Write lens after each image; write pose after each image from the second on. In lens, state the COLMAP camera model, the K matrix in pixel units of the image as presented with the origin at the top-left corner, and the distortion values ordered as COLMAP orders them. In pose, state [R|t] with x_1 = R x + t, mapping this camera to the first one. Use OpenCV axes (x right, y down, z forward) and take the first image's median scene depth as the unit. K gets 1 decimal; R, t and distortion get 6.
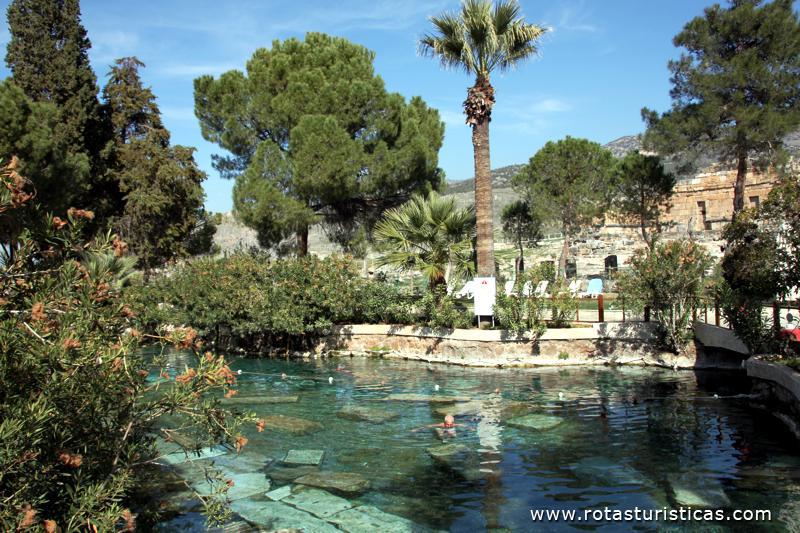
lens RADIAL K [[688.6, 0, 400.0], [0, 688.6, 266.5], [0, 0, 1]] dist [-0.138905, 0.154472]
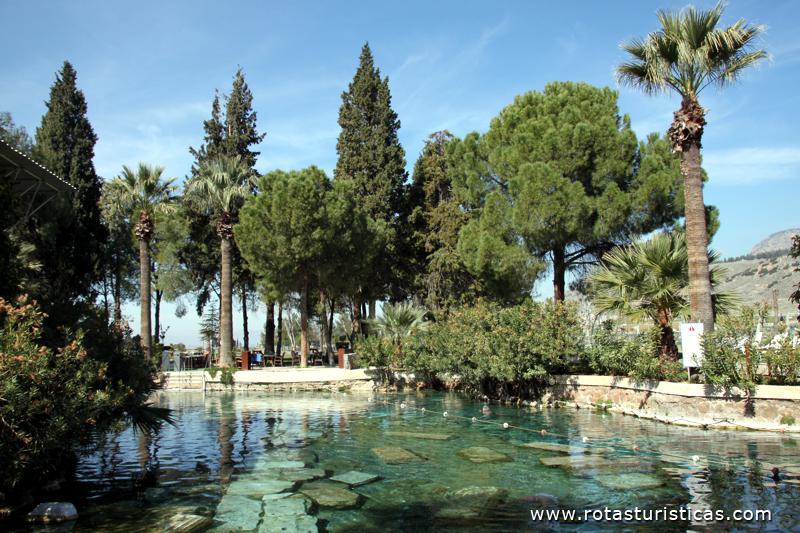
lens RADIAL K [[688.6, 0, 400.0], [0, 688.6, 266.5], [0, 0, 1]] dist [-0.138905, 0.154472]
pose [[0.826680, -0.044282, -0.560927, 0.263481], [-0.006629, 0.996063, -0.088403, 0.019769], [0.562633, 0.076799, 0.823131, 0.071278]]
